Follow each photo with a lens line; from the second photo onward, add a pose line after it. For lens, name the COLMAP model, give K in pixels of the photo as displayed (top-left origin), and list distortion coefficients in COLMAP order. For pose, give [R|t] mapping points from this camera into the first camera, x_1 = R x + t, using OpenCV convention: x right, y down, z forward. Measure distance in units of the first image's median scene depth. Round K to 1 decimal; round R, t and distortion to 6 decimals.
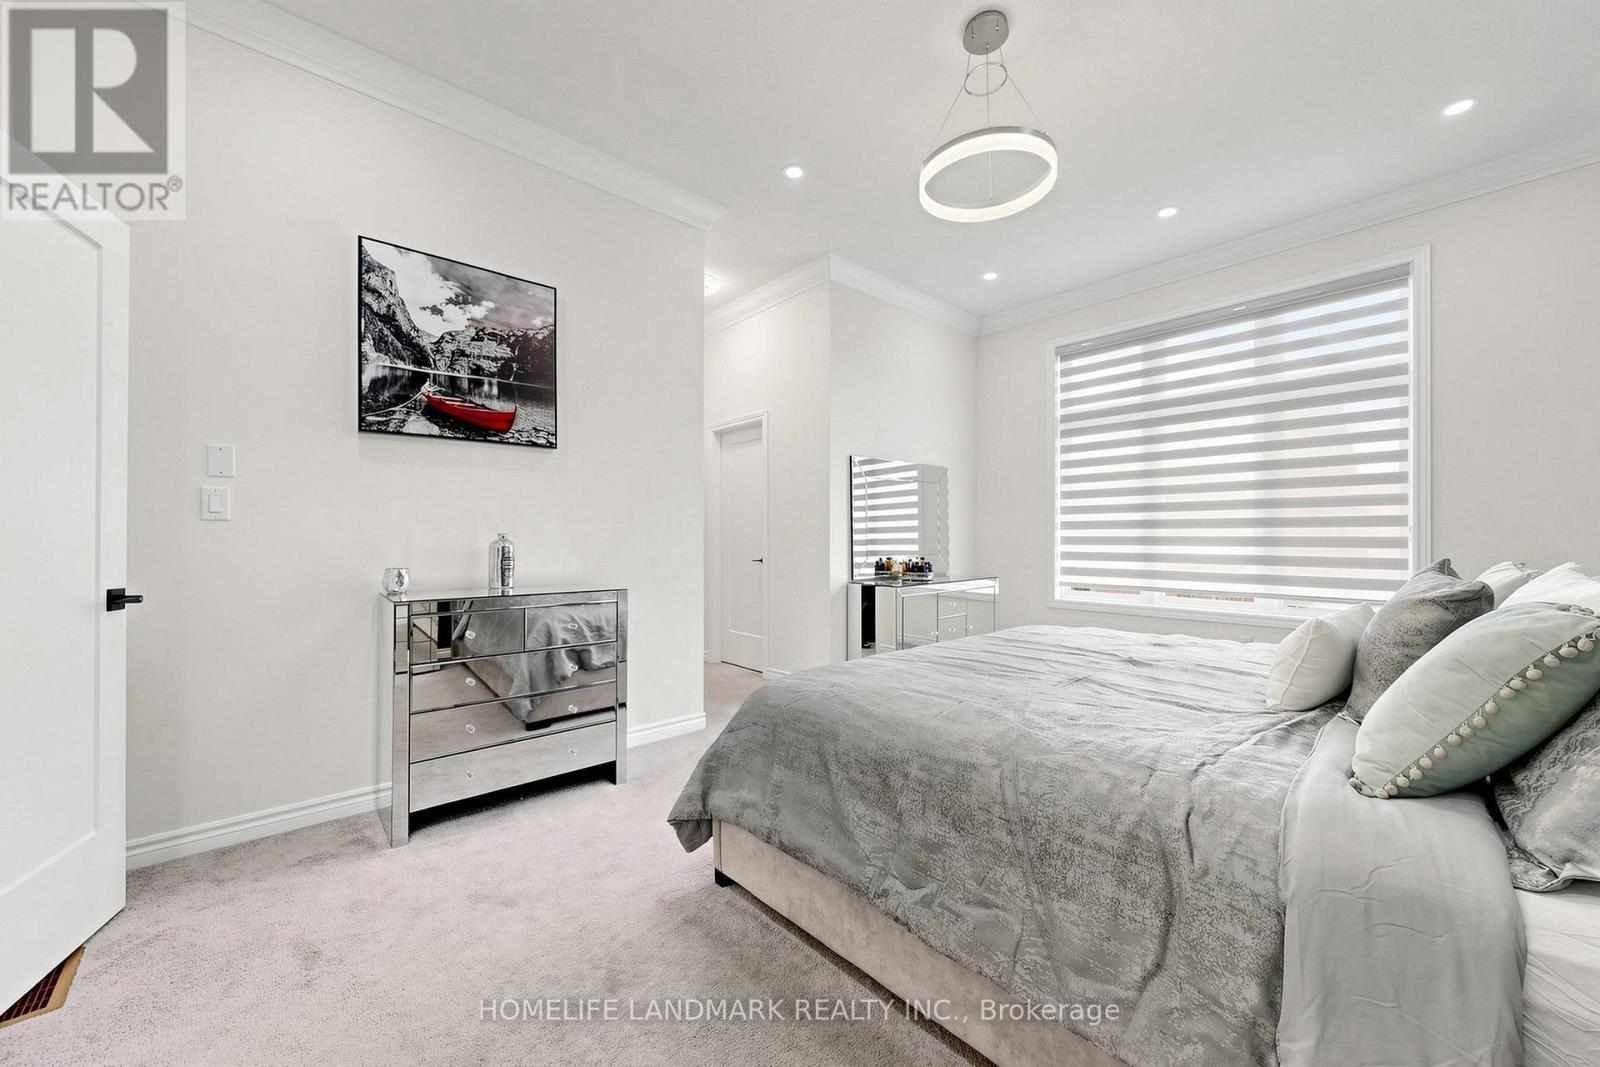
lens RADIAL K [[616.7, 0, 794.8], [0, 616.7, 527.8], [0, 0, 1]] dist [-0.000346, 0.000033]
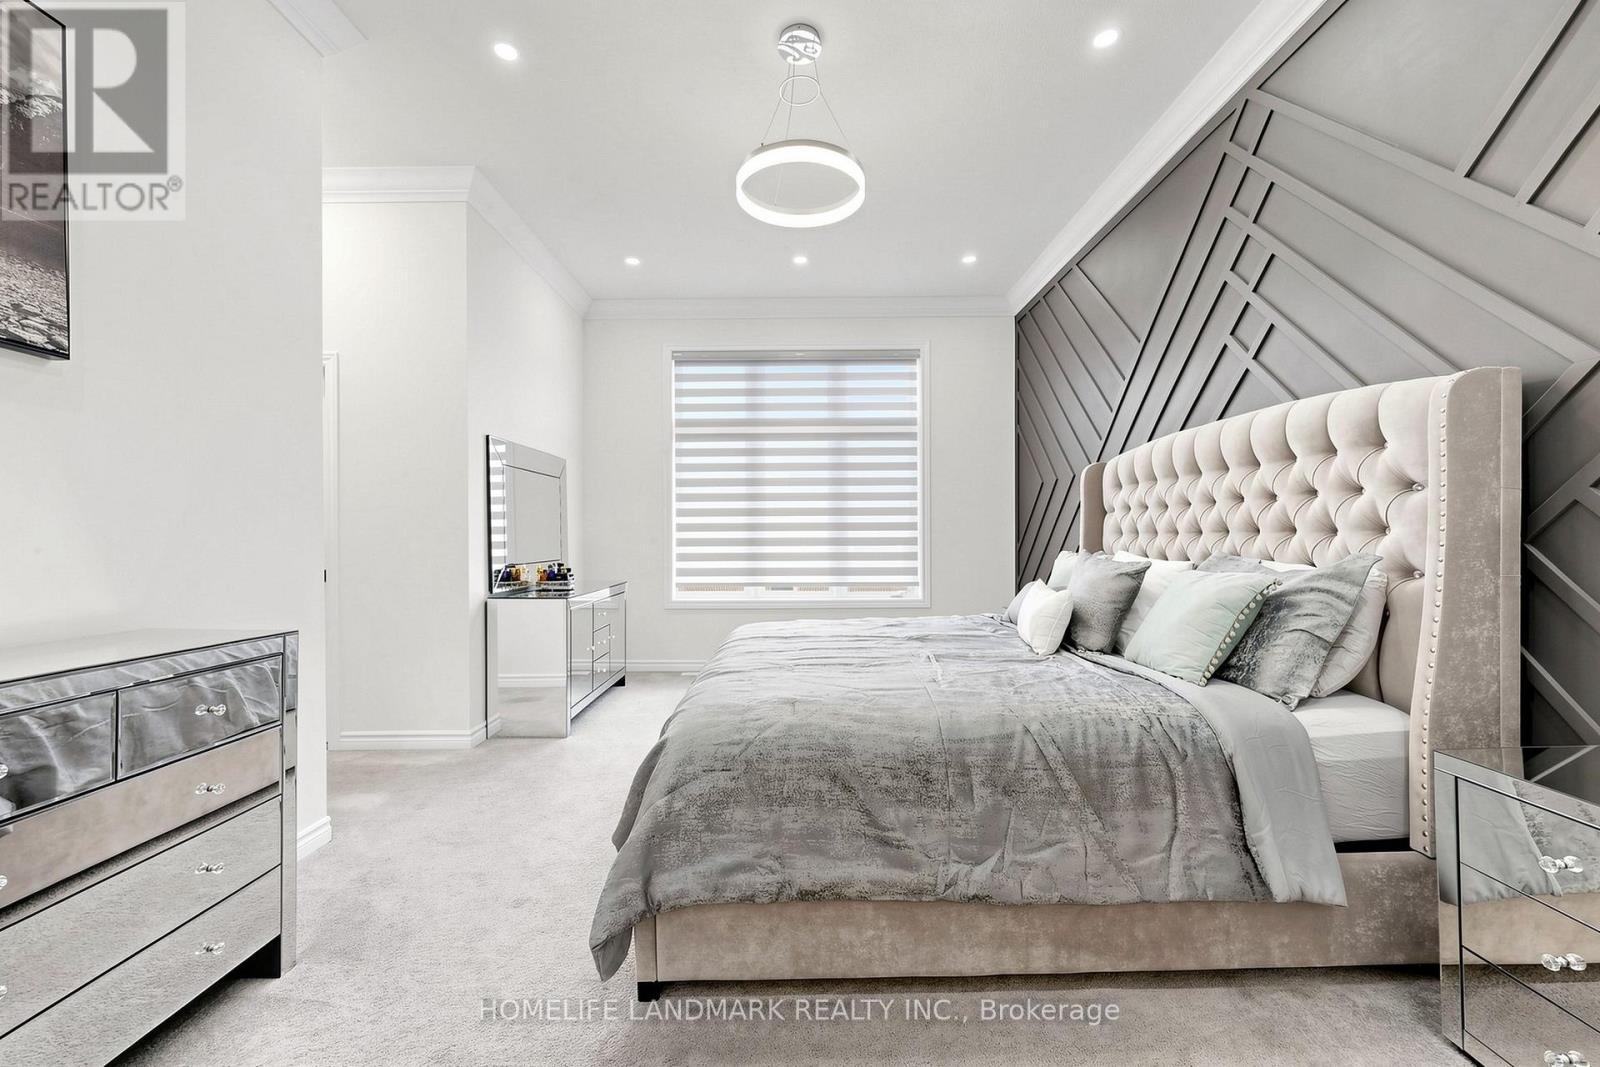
lens RADIAL K [[652.9, 0, 800.0], [0, 652.9, 533.5], [0, 0, 1]] dist [0.002839, 0.000340]
pose [[0.652937, 0.001948, 0.757410, -0.402100], [-0.005813, 0.999980, 0.002440, 0.004222], [-0.757390, -0.005996, 0.652935, 0.228391]]
